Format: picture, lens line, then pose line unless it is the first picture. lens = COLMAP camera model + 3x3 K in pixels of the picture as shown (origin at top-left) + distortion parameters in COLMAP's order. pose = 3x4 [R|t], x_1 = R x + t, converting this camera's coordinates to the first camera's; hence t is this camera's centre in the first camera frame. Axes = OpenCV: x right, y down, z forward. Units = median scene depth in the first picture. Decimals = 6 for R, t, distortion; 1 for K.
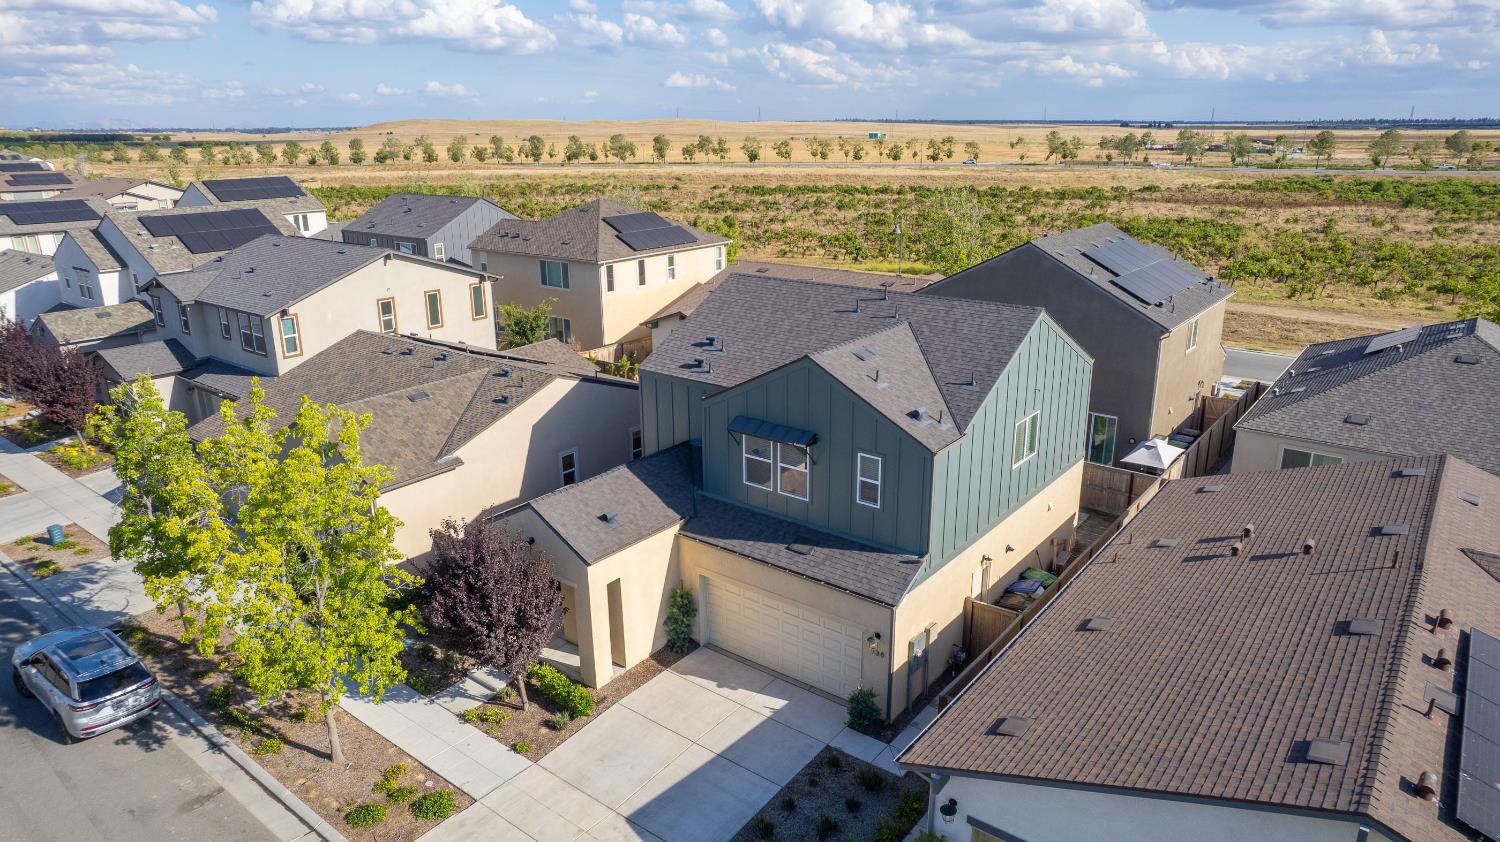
lens RADIAL K [[953.1, 0, 750.0], [0, 953.1, 421.0], [0, 0, 1]] dist [-0.072931, 0.062171]
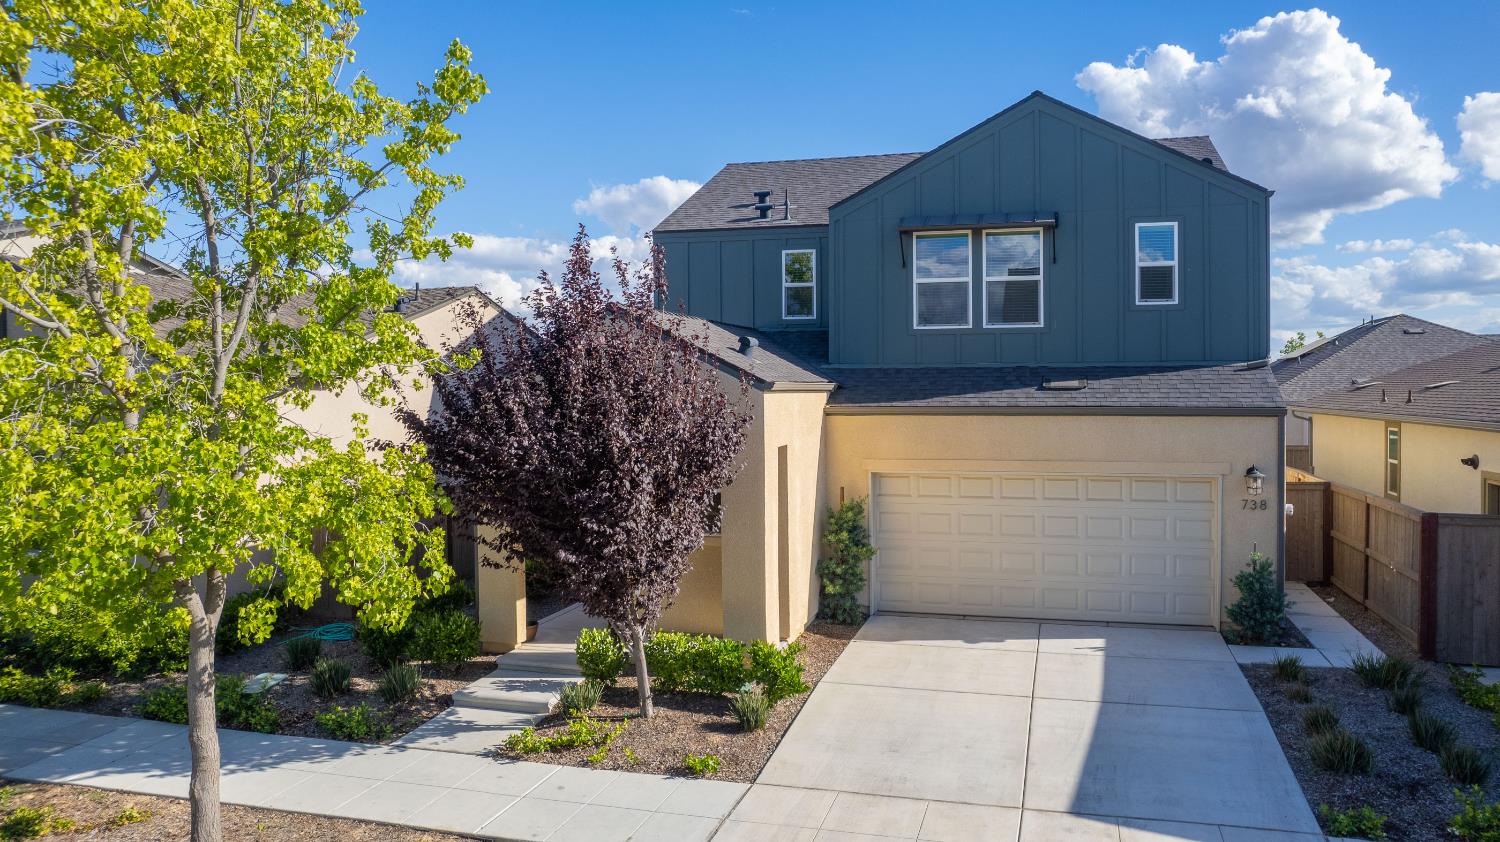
lens RADIAL K [[996.8, 0, 811.9], [0, 996.8, 393.4], [0, 0, 1]] dist [-0.071265, 0.061894]
pose [[0.912507, 0.004040, 0.409042, -0.340430], [0.120014, 0.953302, -0.277148, 0.283801], [-0.391060, 0.301990, 0.869410, 0.486605]]
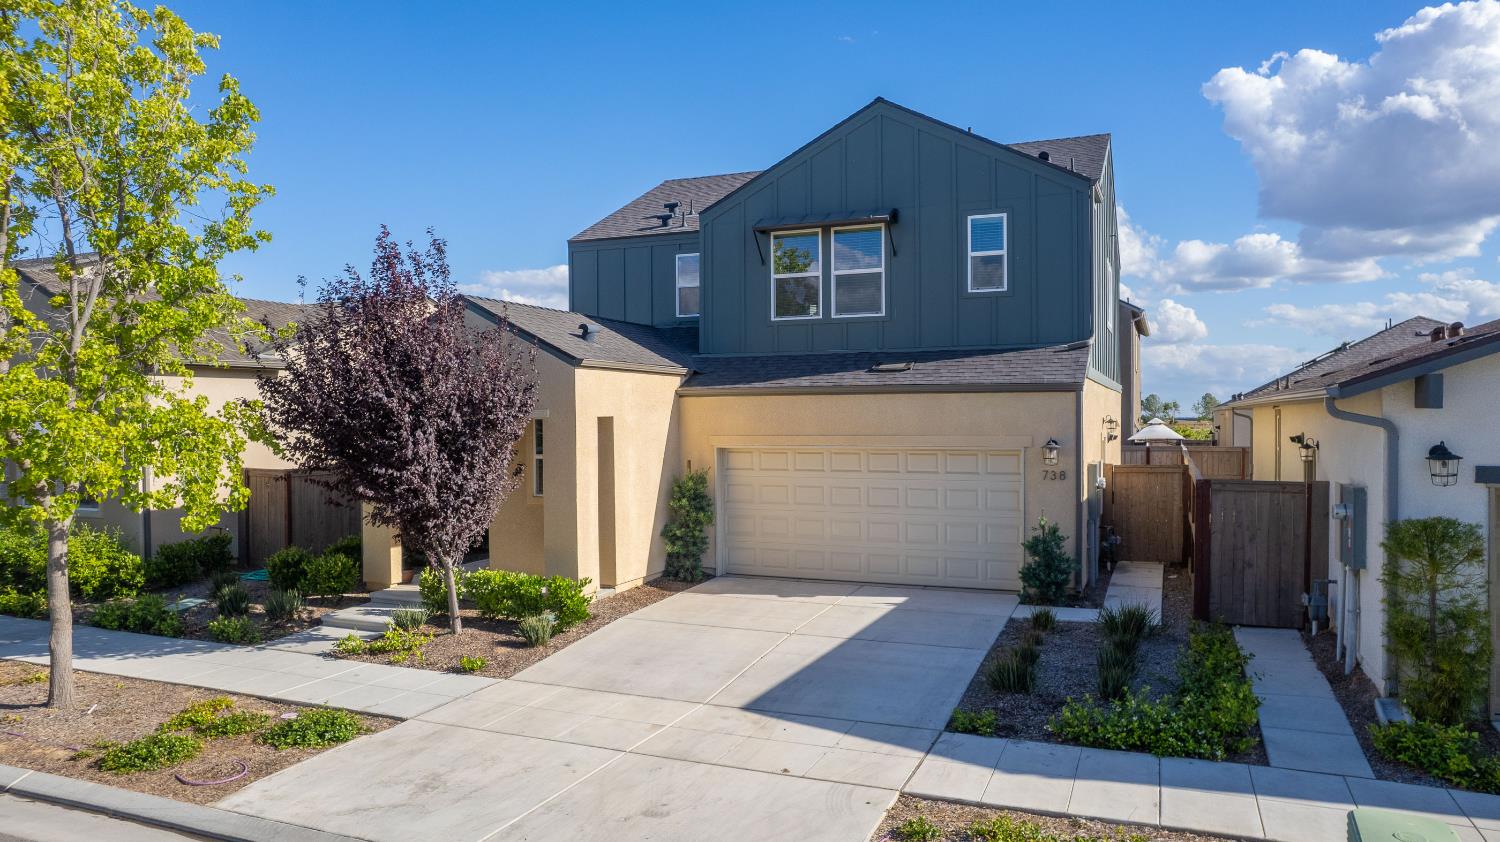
lens RADIAL K [[1003.4, 0, 750.0], [0, 1003.4, 421.0], [0, 0, 1]] dist [-0.081149, 0.085395]
pose [[0.964371, 0.002934, 0.264537, -0.215483], [0.077530, 0.952901, -0.293203, 0.350399], [-0.252938, 0.303266, 0.918723, 0.378336]]
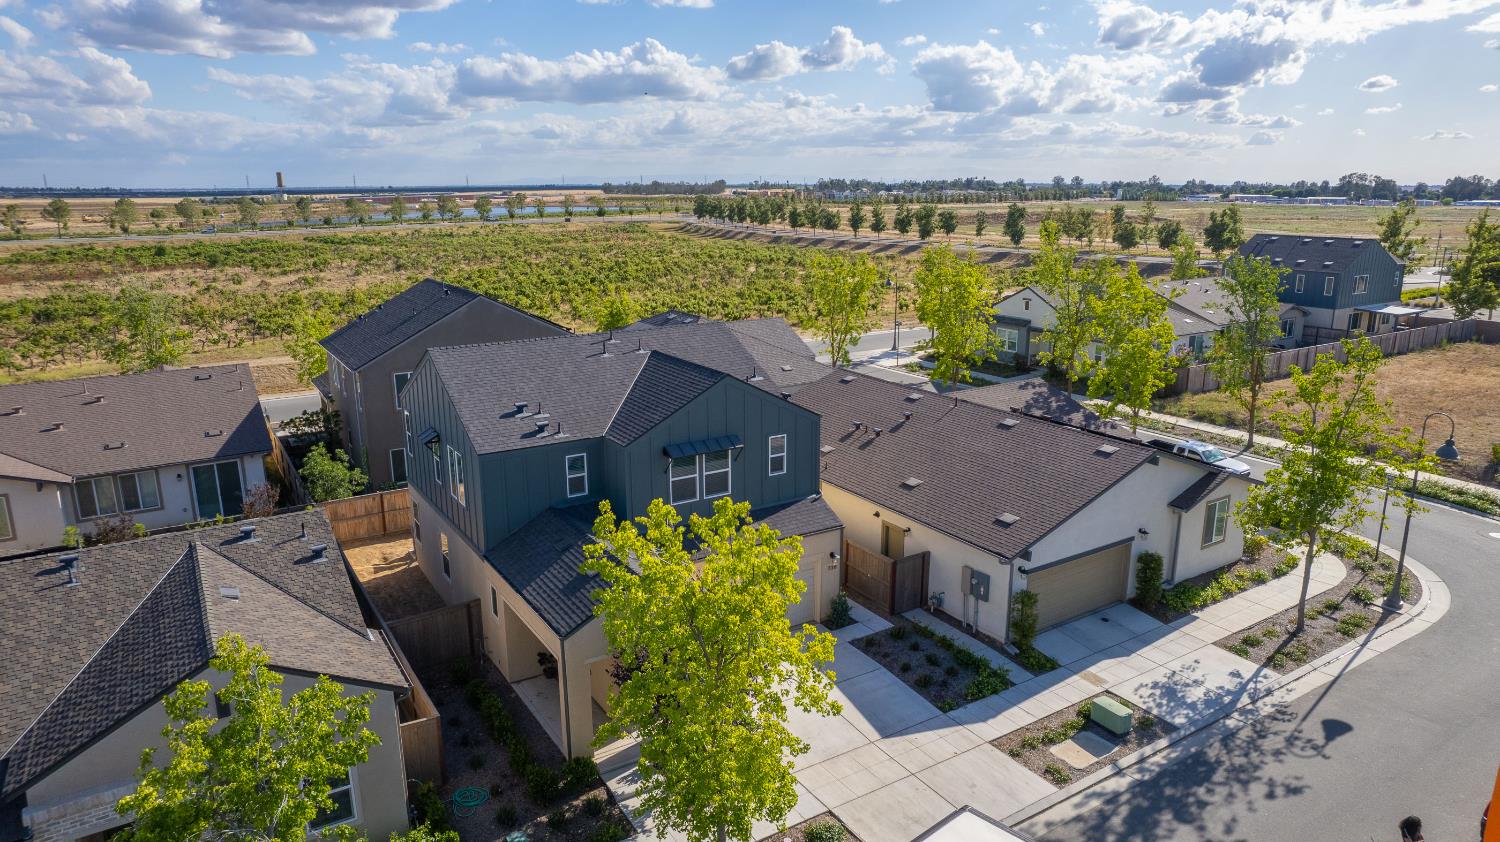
lens RADIAL K [[953.1, 0, 750.0], [0, 953.1, 421.0], [0, 0, 1]] dist [-0.072931, 0.062171]
pose [[0.330695, -0.222909, 0.917035, -1.003227], [0.284699, 0.949999, 0.128255, -0.149861], [-0.899771, 0.218665, 0.377621, 0.483973]]
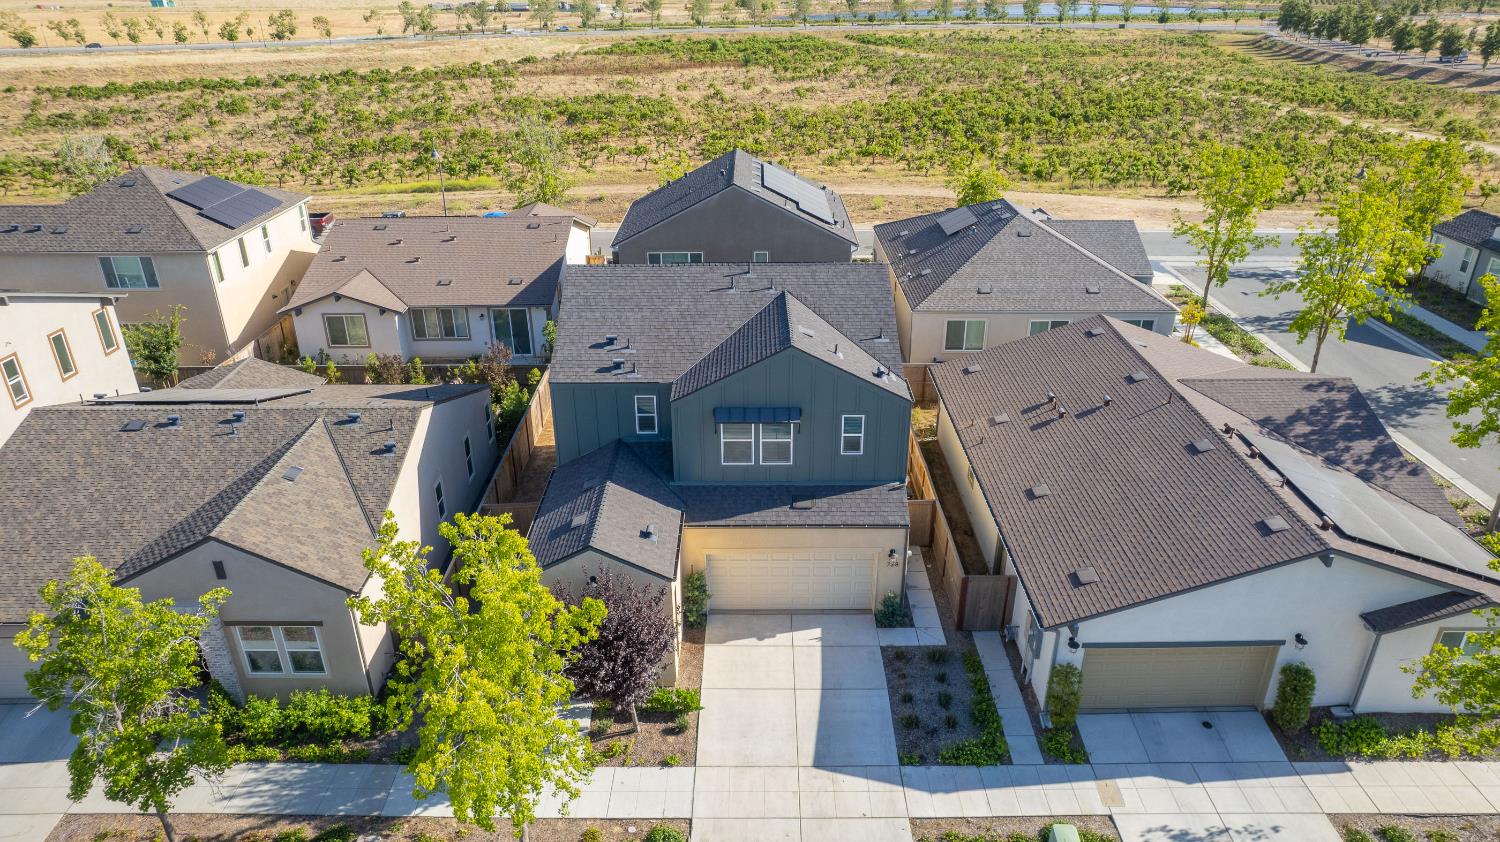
lens RADIAL K [[953.1, 0, 750.0], [0, 953.1, 421.0], [0, 0, 1]] dist [-0.072931, 0.062171]
pose [[0.785828, -0.262931, 0.559769, -0.606182], [0.185106, 0.963627, 0.192768, -0.197610], [-0.590093, -0.047866, 0.805915, 0.086005]]
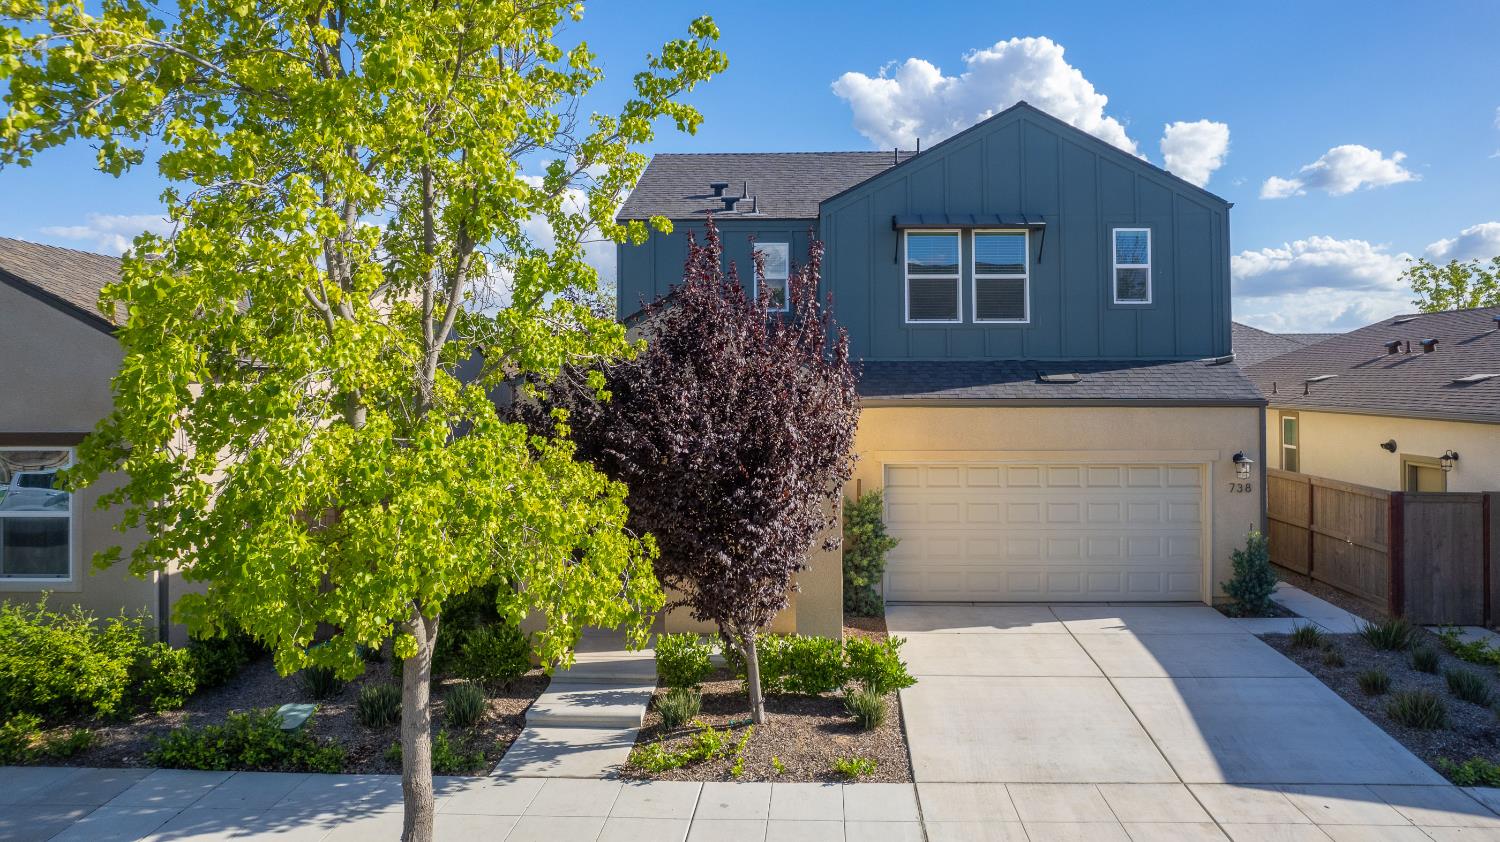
lens RADIAL K [[979.9, 0, 782.1], [0, 979.9, 357.6], [0, 0, 1]] dist [-0.067809, 0.057667]
pose [[0.807437, 0.021235, 0.589571, -0.469725], [0.174256, 0.946179, -0.272728, 0.256998], [-0.563631, 0.322947, 0.760280, 0.570439]]
